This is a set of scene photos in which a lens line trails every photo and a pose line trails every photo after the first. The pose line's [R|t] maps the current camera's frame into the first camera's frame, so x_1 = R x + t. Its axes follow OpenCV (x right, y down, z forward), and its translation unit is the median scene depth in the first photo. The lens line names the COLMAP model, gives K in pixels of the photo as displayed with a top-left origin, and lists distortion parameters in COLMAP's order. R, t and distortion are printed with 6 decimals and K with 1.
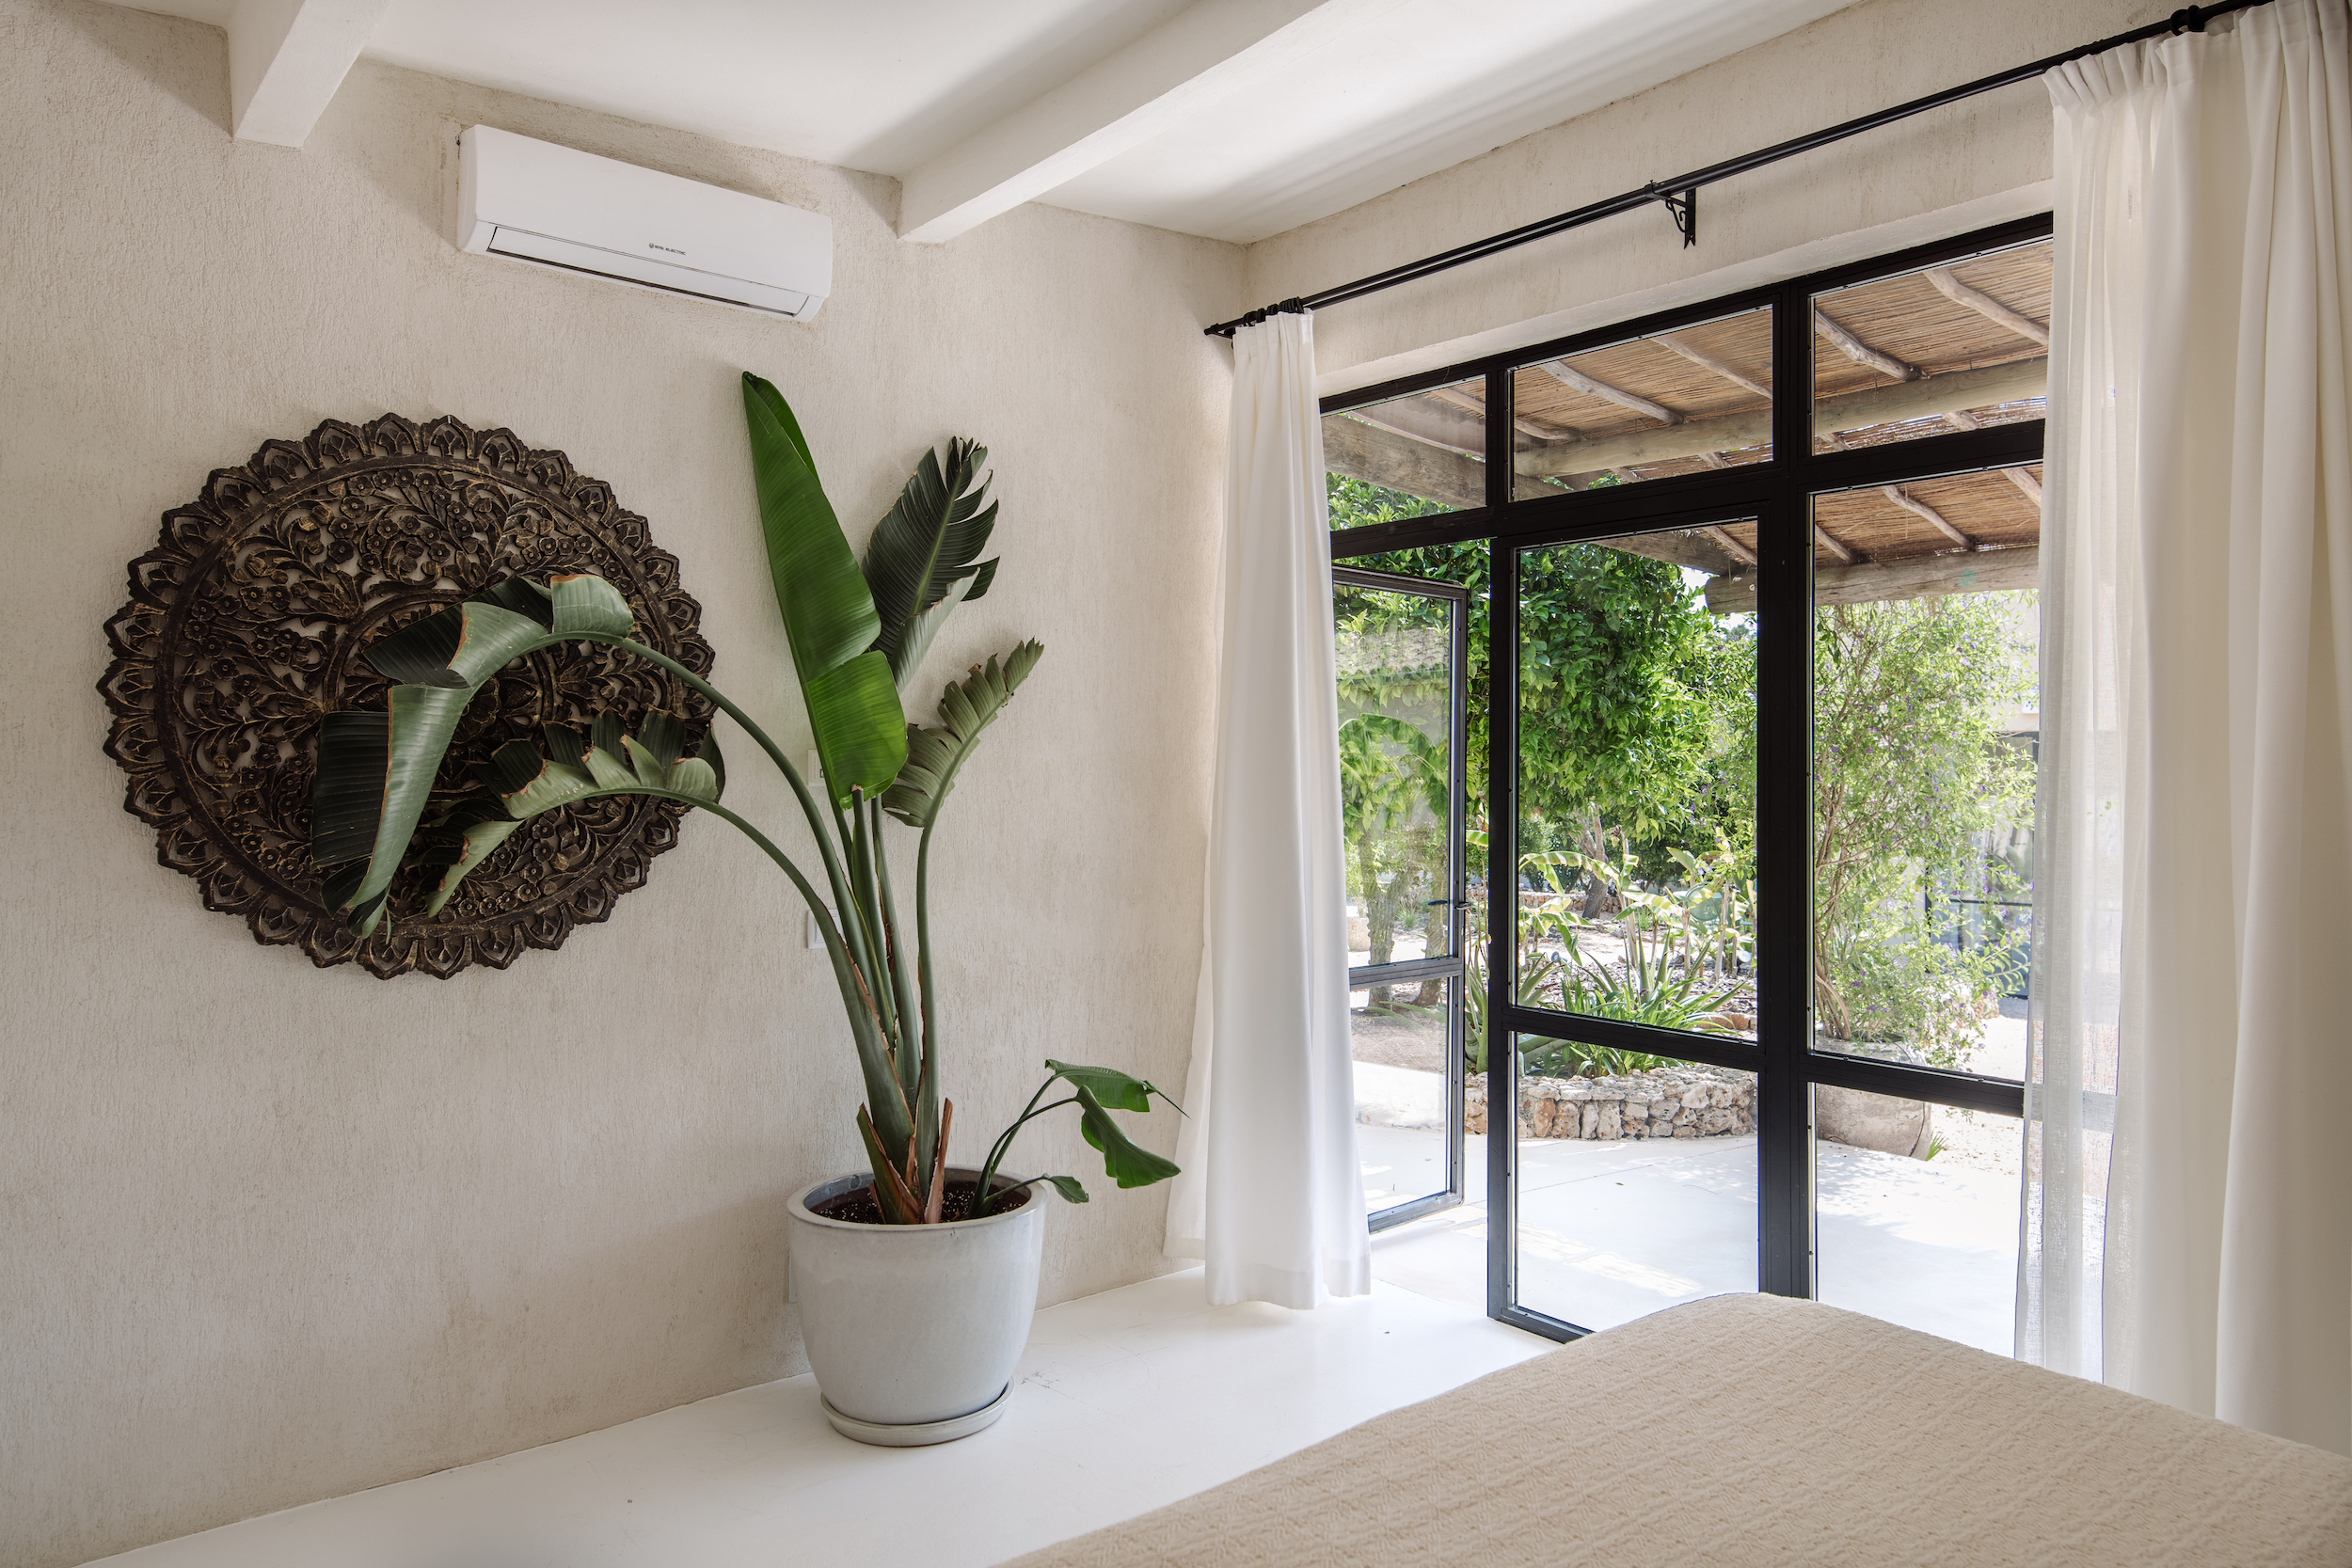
lens RADIAL K [[1545.3, 0, 1175.1], [0, 1545.3, 779.6], [0, 0, 1]] dist [0.017807, -0.006065]
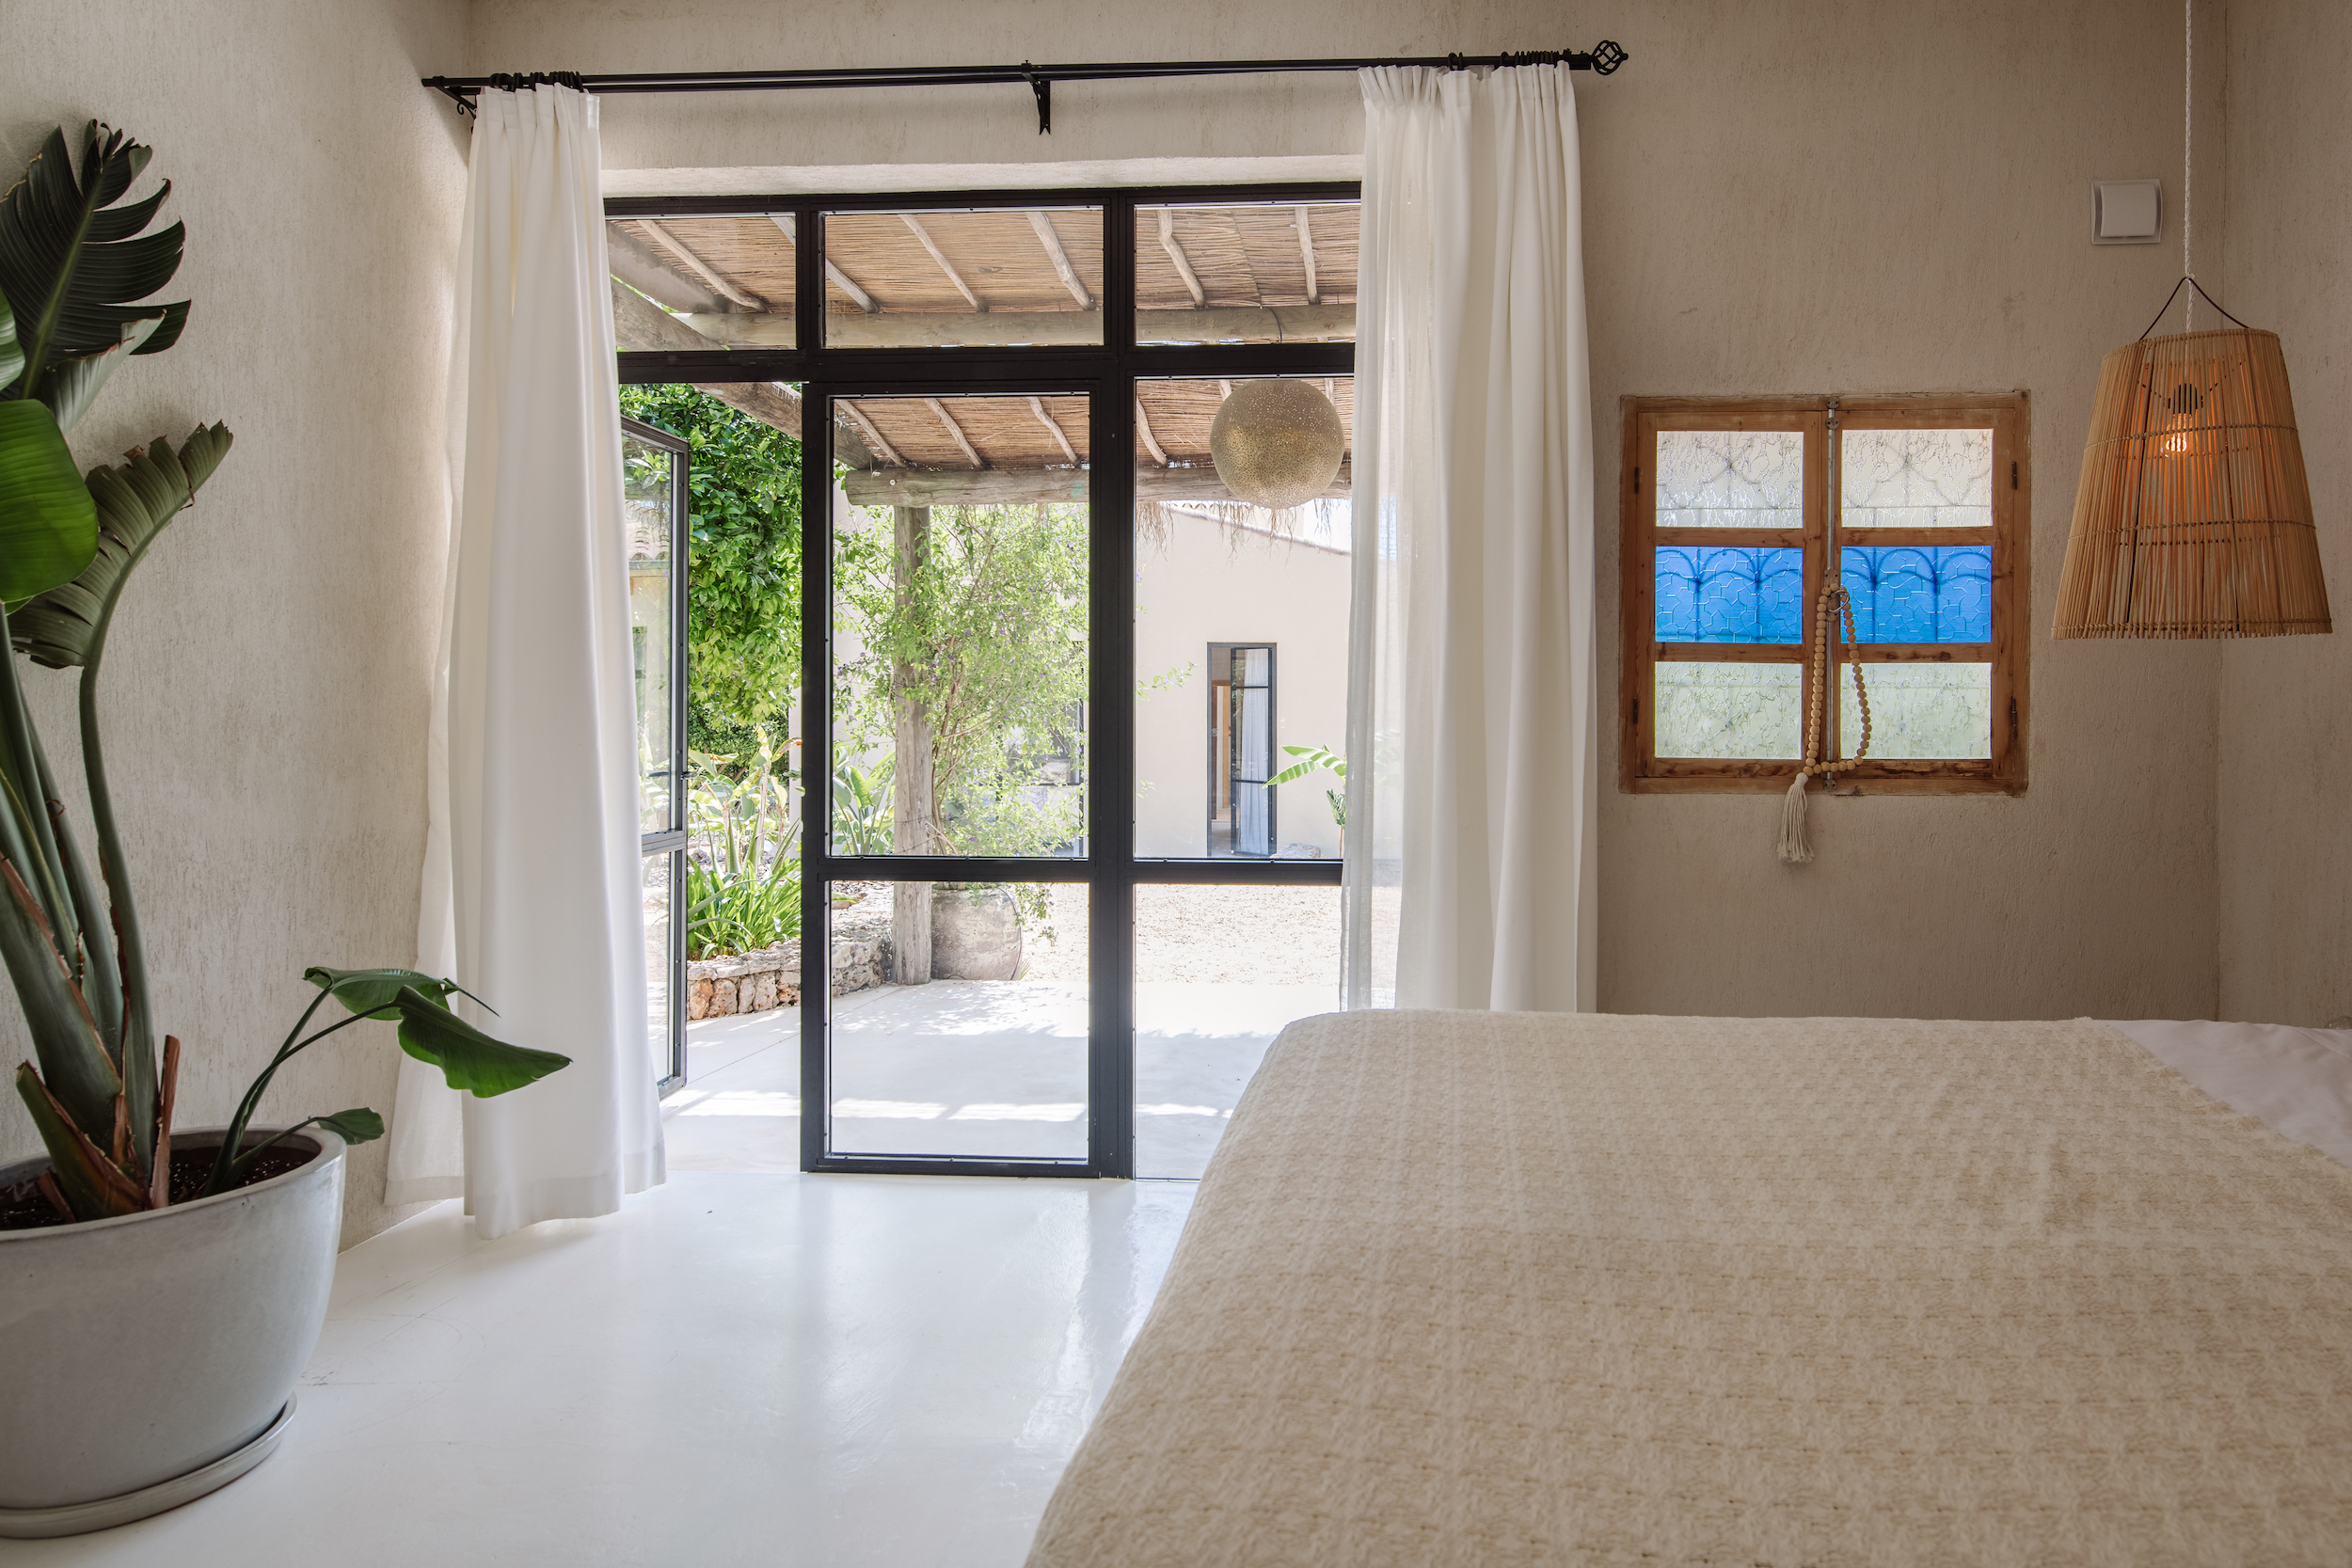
lens RADIAL K [[1466.2, 0, 1174.6], [0, 1466.2, 773.9], [0, 0, 1]] dist [0.003081, -0.008471]
pose [[0.690650, -0.027123, 0.722680, -0.302236], [0.005806, 0.999472, 0.031963, 0.061325], [-0.723166, -0.017879, 0.690443, 0.178856]]
